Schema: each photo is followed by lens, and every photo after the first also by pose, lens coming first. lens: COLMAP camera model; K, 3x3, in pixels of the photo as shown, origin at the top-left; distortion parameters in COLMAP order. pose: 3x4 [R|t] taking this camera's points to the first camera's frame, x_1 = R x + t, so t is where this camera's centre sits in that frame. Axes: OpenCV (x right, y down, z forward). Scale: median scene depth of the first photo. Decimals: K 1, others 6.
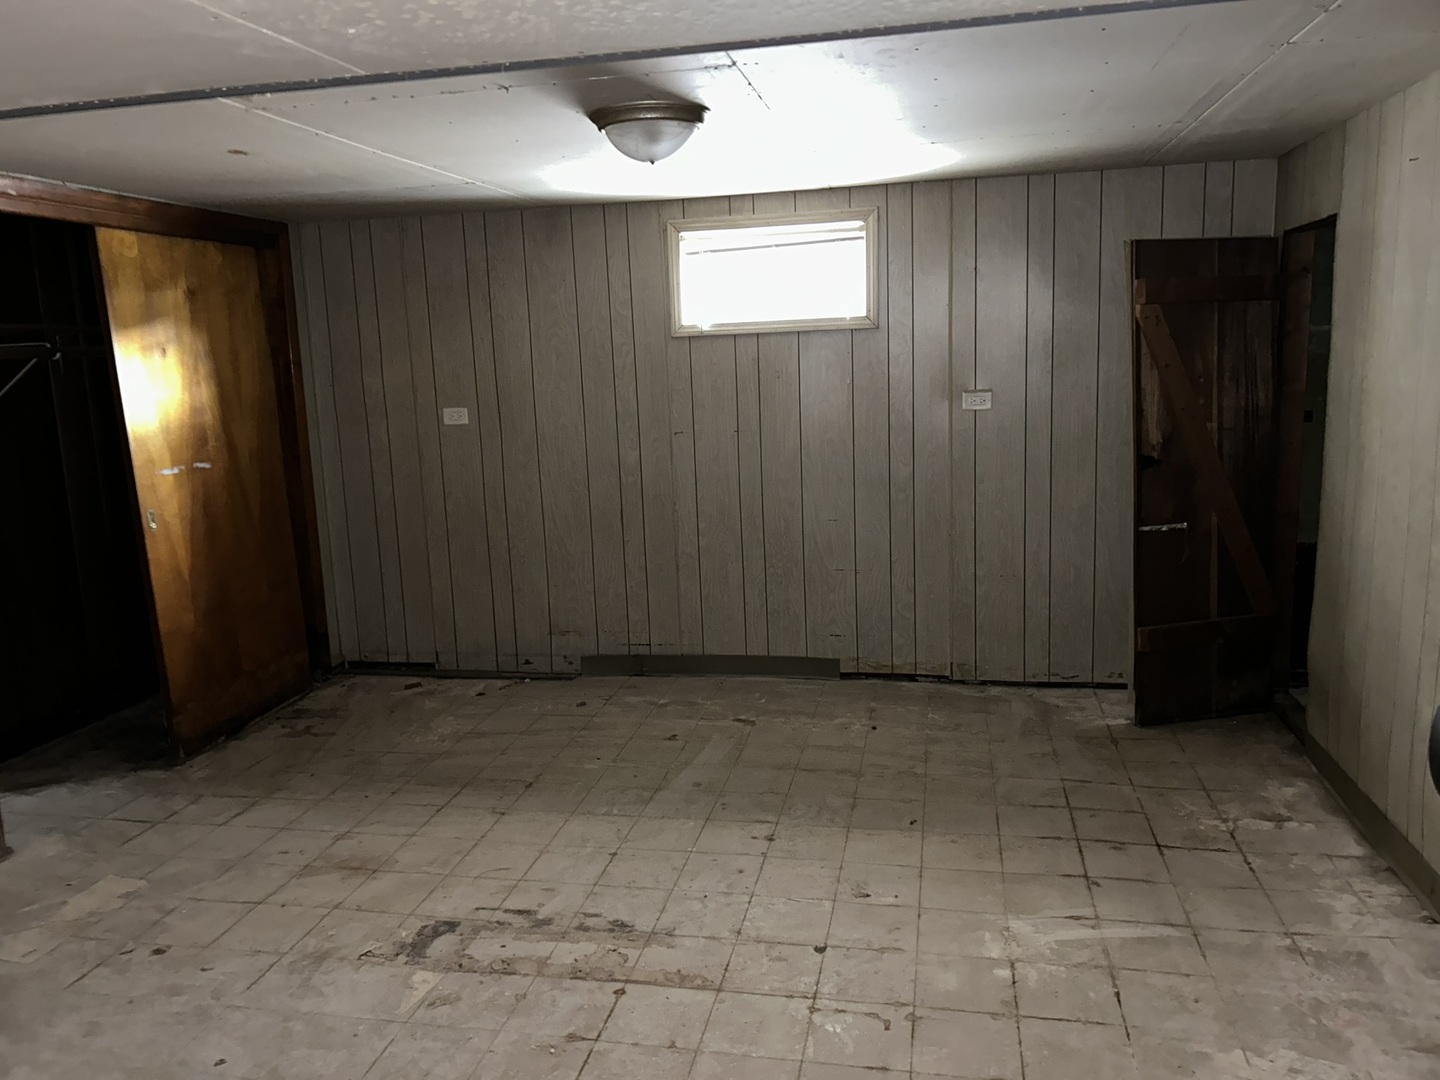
lens RADIAL K [[1089.0, 0, 720.0], [0, 1089.0, 540.0], [0, 0, 1]] dist [0.072769, -0.082037]
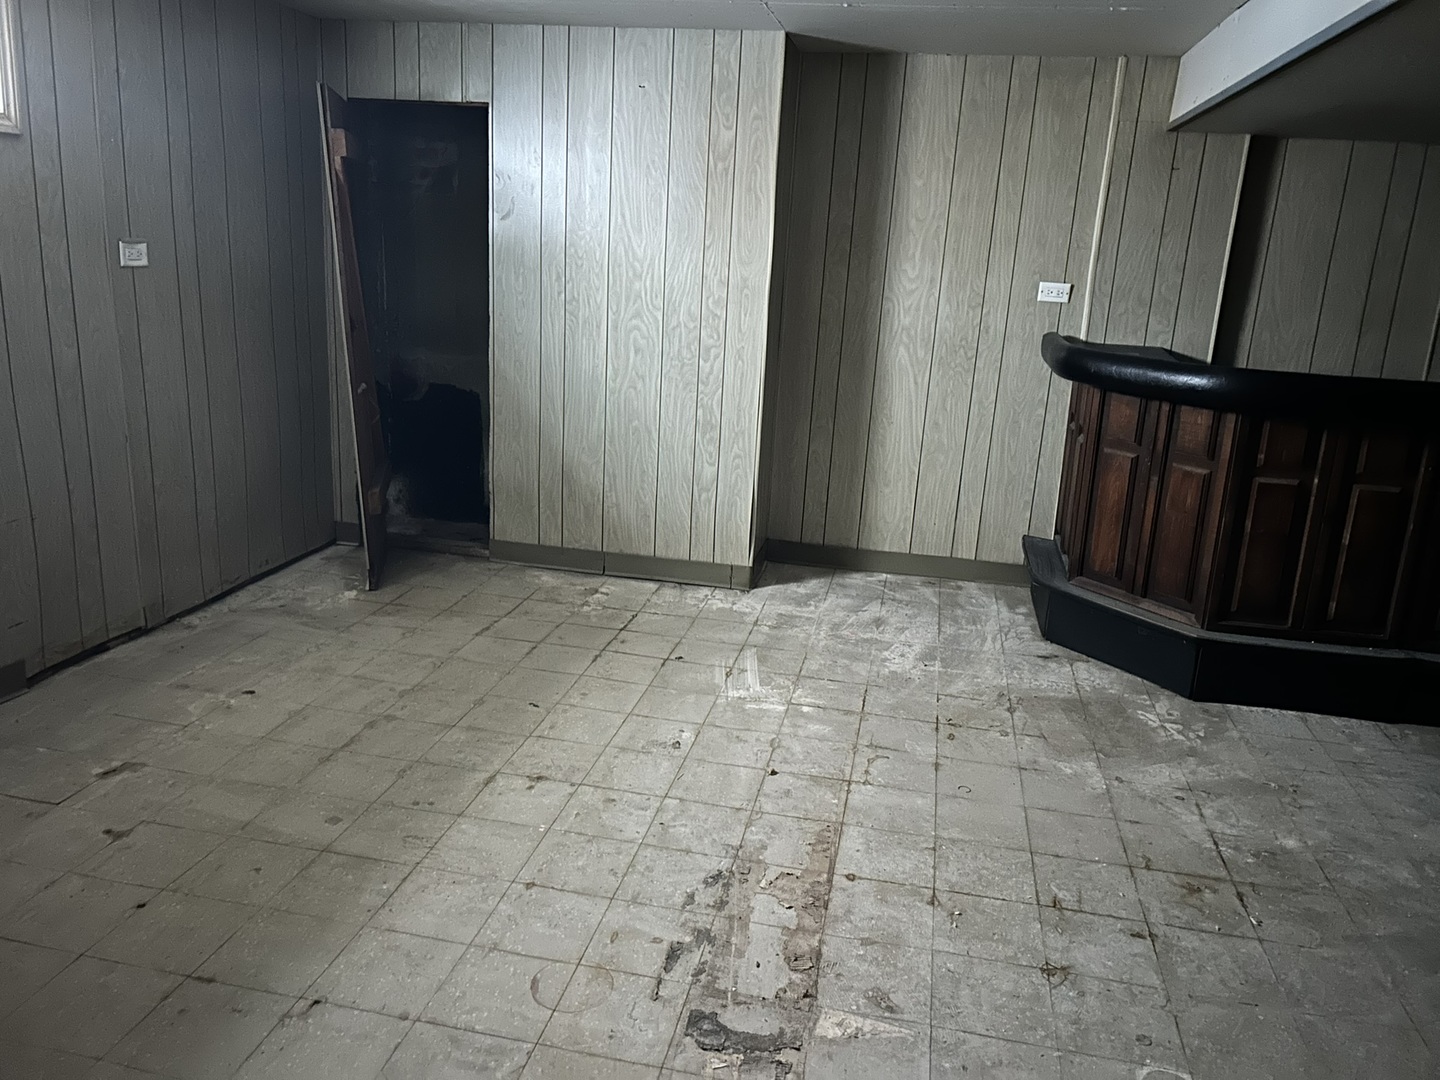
lens RADIAL K [[1089.0, 0, 720.0], [0, 1089.0, 540.0], [0, 0, 1]] dist [0.072769, -0.082037]
pose [[-0.009363, -0.231471, 0.972797, -0.784096], [0.121940, 0.965315, 0.230865, -0.091136], [-0.992493, 0.120784, 0.019187, 0.866606]]
